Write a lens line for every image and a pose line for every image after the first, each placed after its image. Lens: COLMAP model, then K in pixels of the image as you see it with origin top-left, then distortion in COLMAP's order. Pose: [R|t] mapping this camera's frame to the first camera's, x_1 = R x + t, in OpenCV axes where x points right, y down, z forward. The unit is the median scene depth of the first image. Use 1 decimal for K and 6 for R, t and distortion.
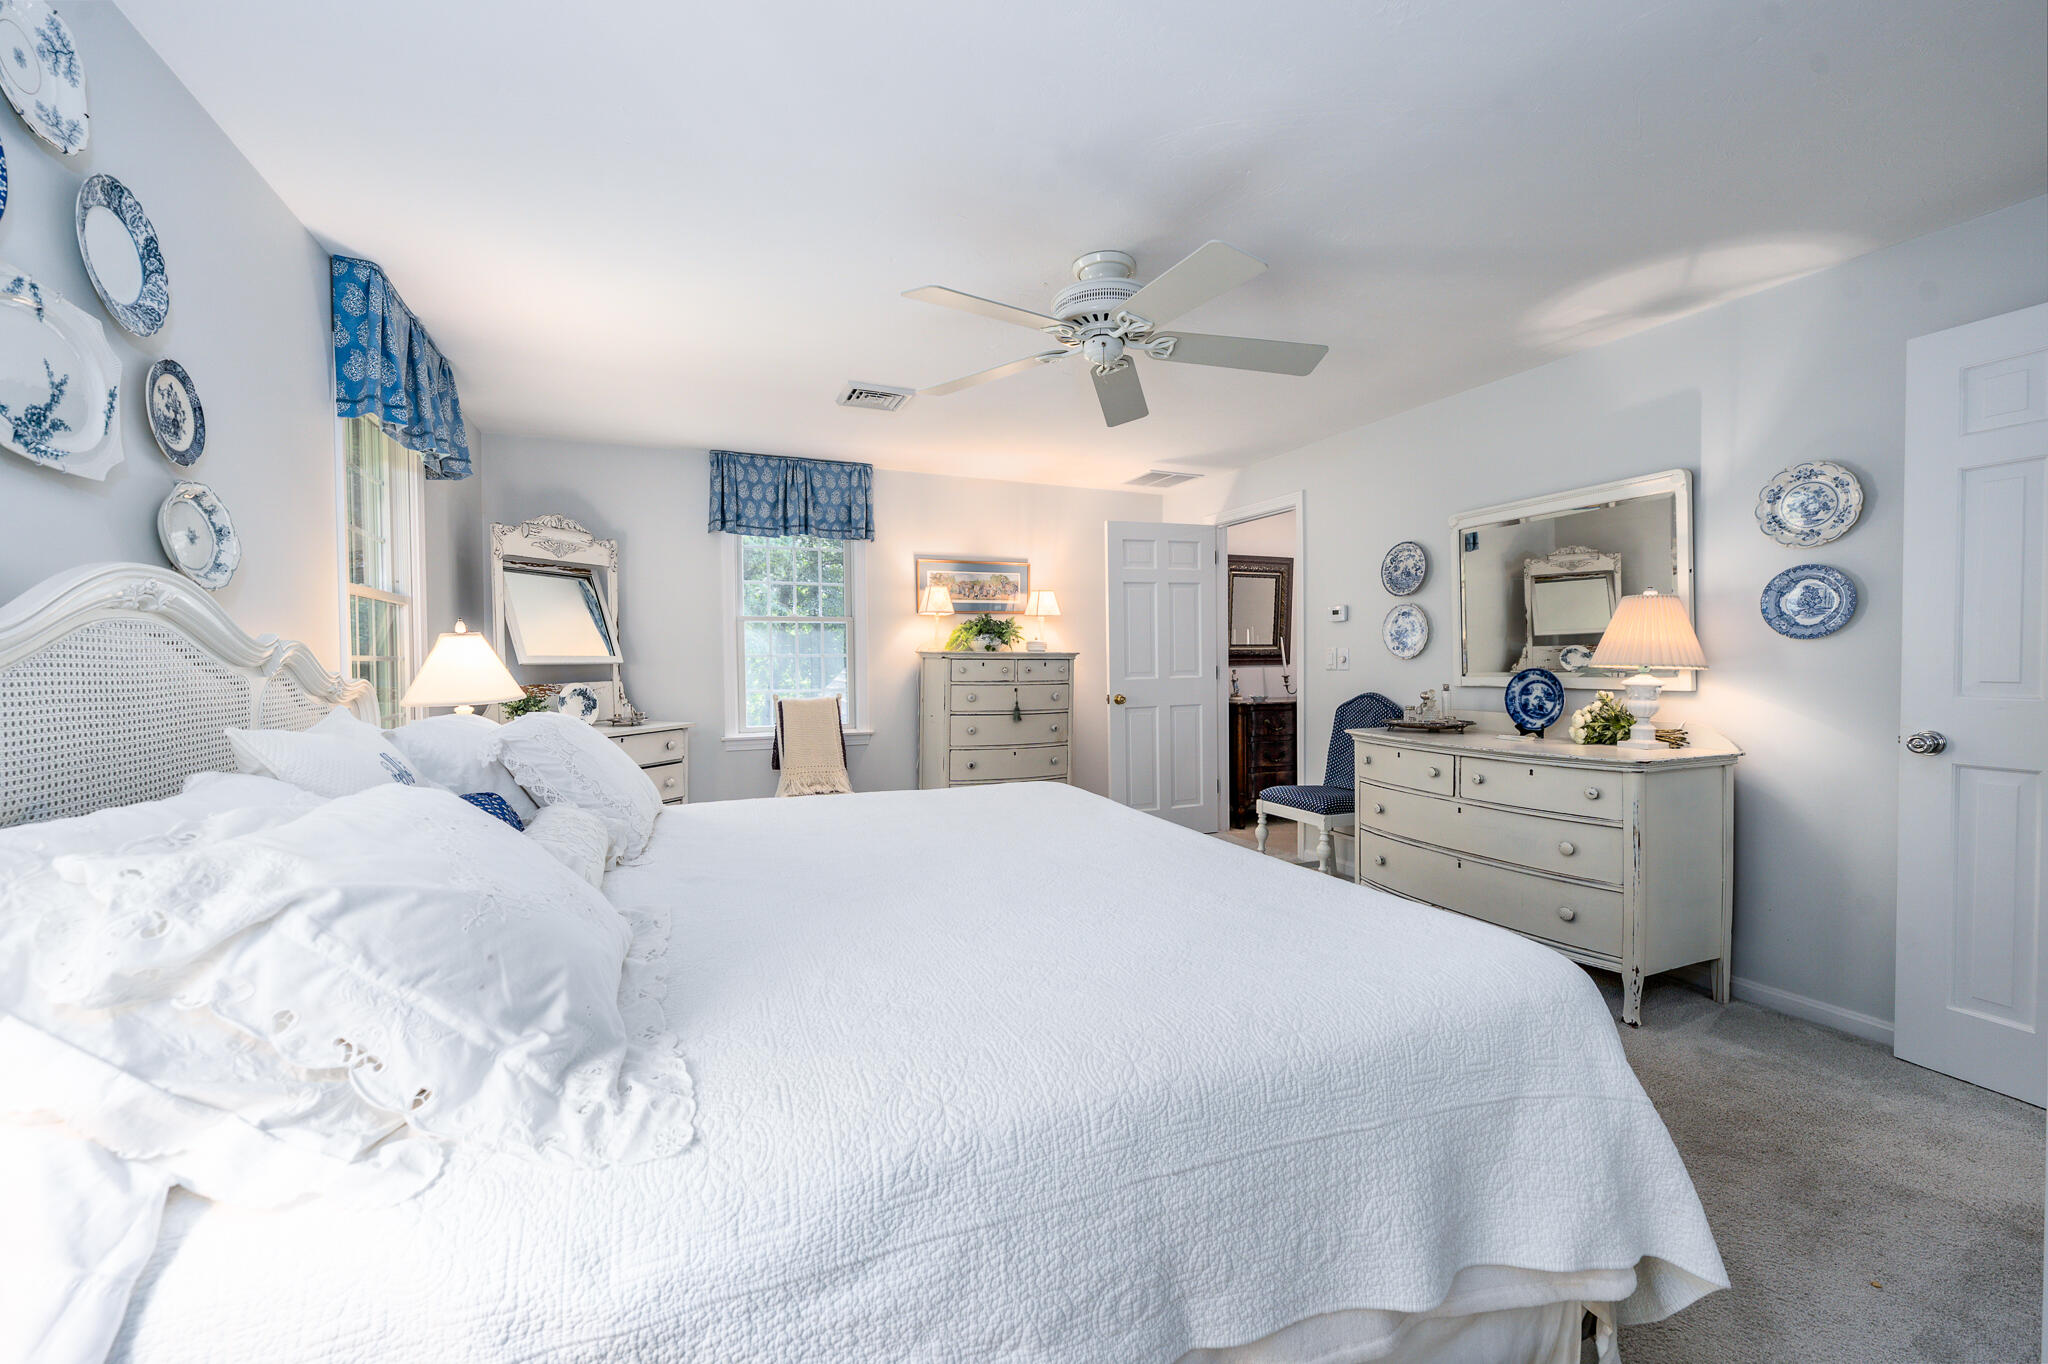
lens RADIAL K [[830.2, 0, 1014.7], [0, 830.2, 680.0], [0, 0, 1]] dist [0.002982, -0.000152]
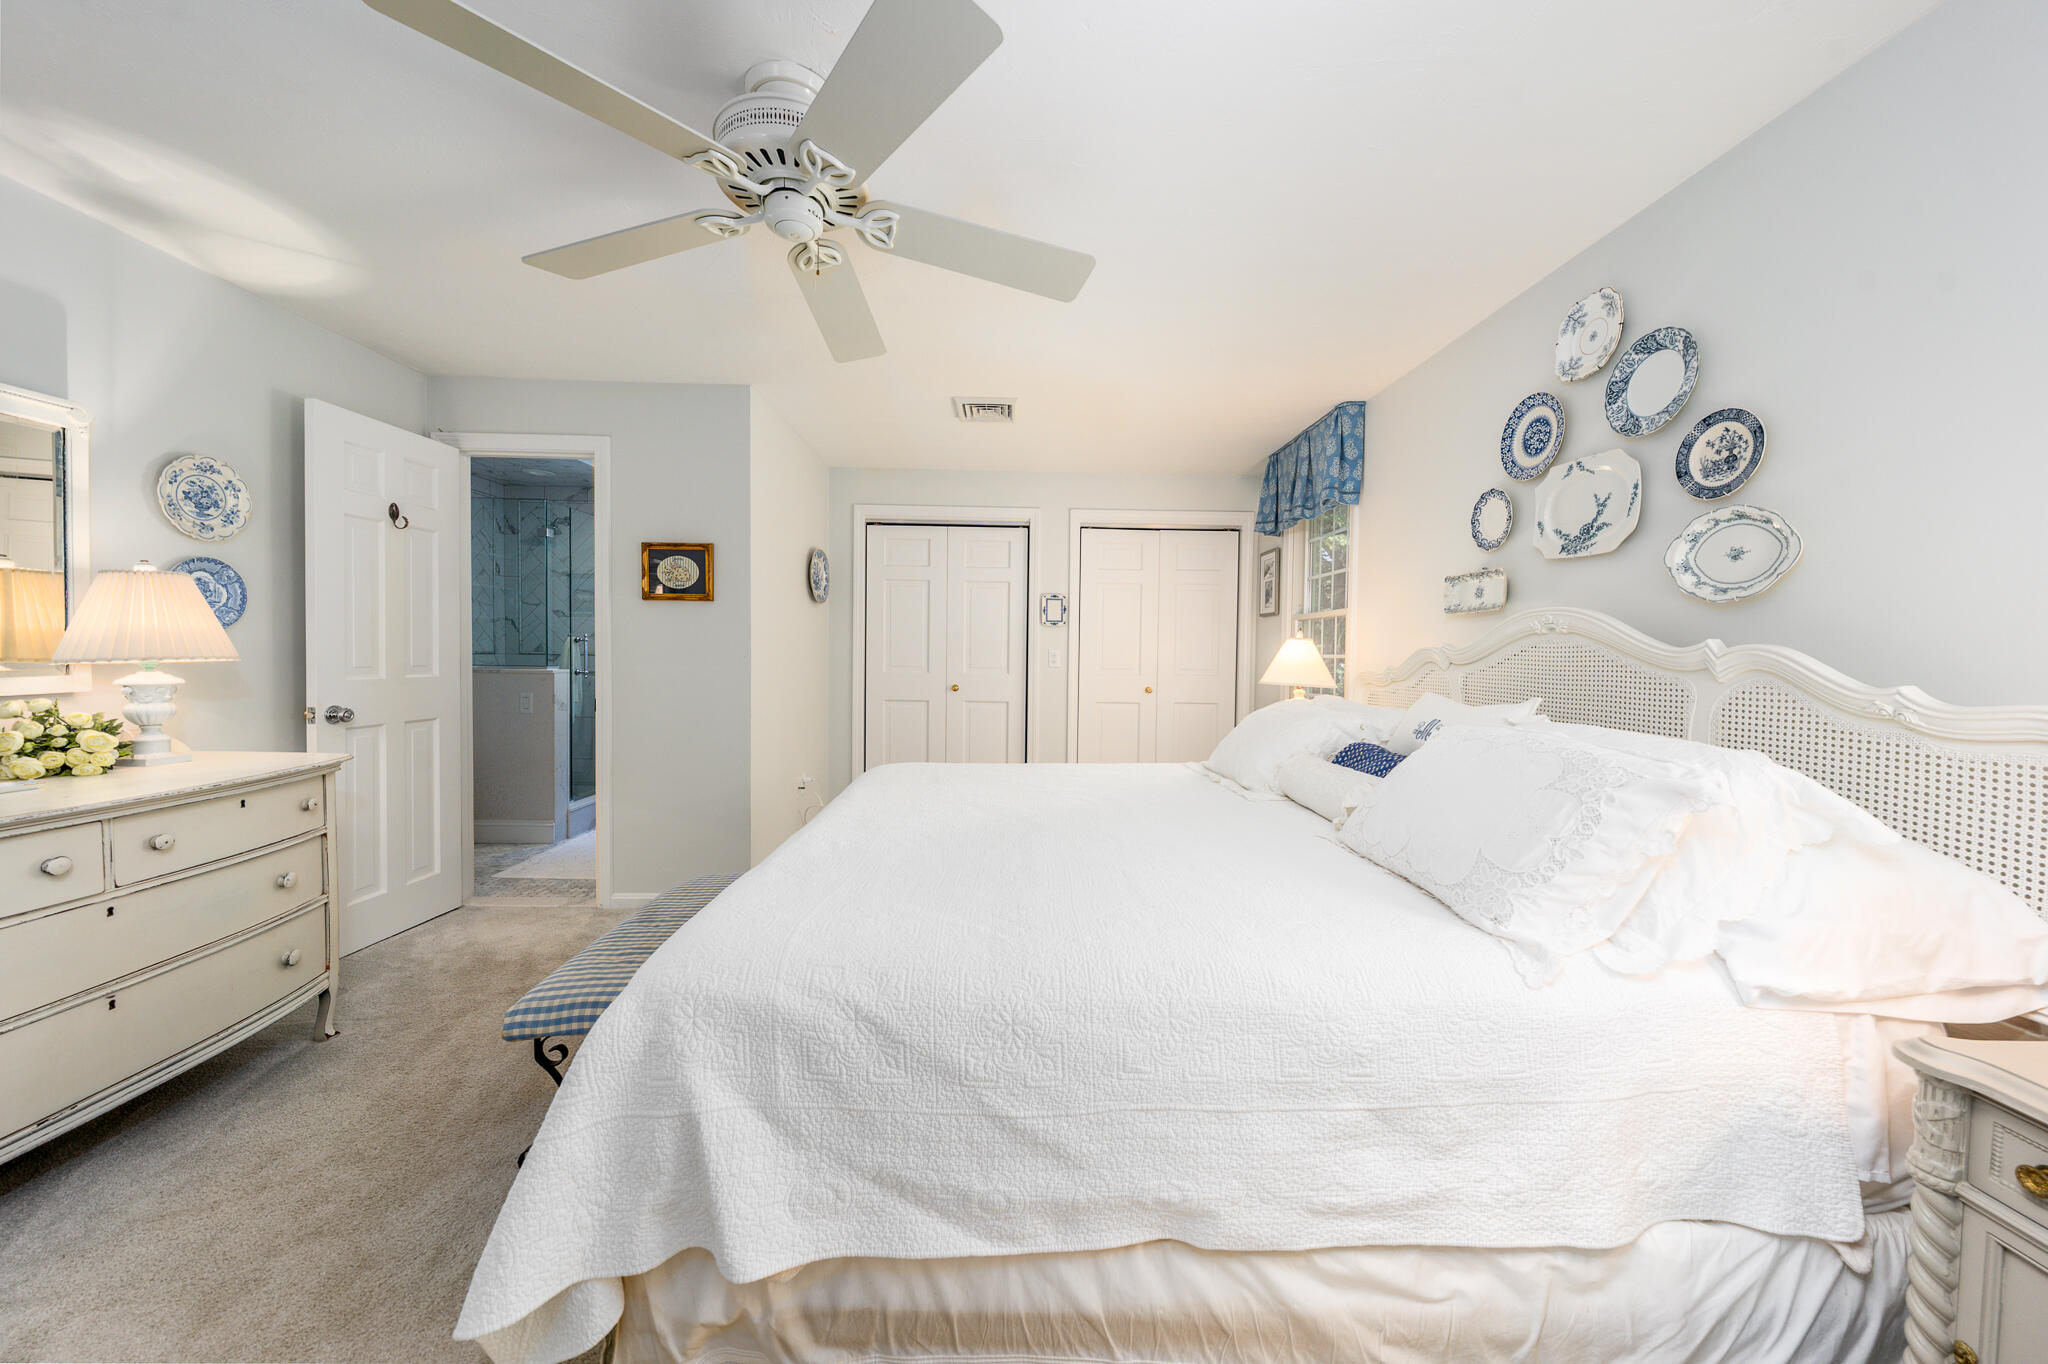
lens RADIAL K [[693.9, 0, 1028.7], [0, 693.9, 660.7], [0, 0, 1]] dist [-0.002274, -0.000159]
pose [[-0.941499, -0.010837, 0.336842, -0.275926], [0.000871, 0.999401, 0.034588, -0.042041], [-0.337016, 0.032858, -0.940926, 1.479396]]
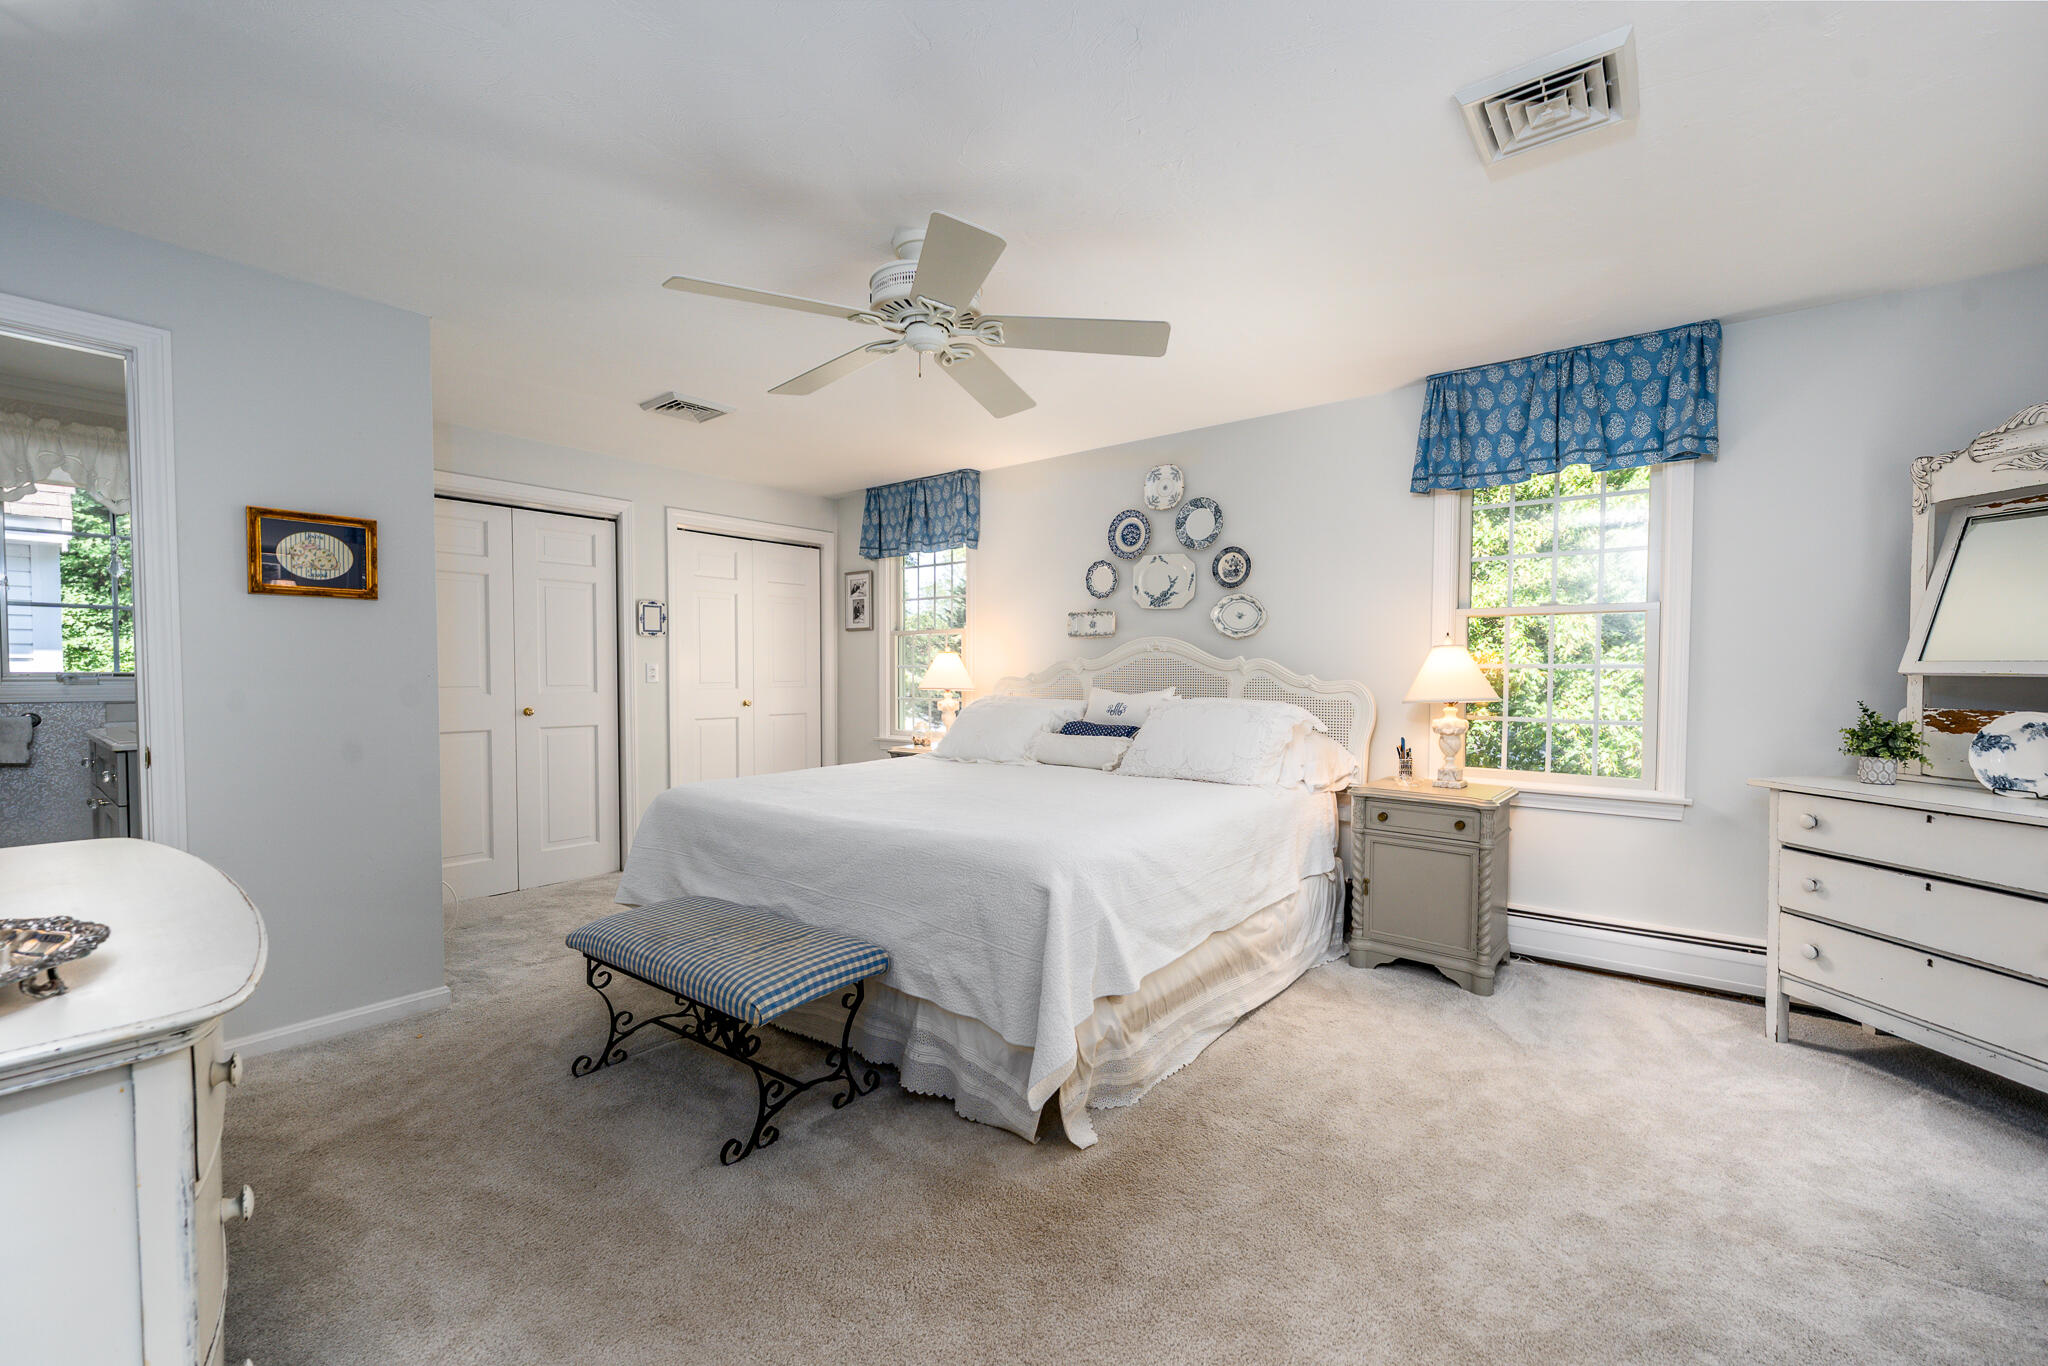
lens RADIAL K [[830.2, 0, 1014.7], [0, 830.2, 681.0], [0, 0, 1]] dist [0.002982, -0.000152]
pose [[-0.870191, 0.013279, -0.492536, 0.506098], [-0.008195, 0.999108, 0.041415, -0.052919], [0.492647, 0.040075, -0.869306, 1.860574]]
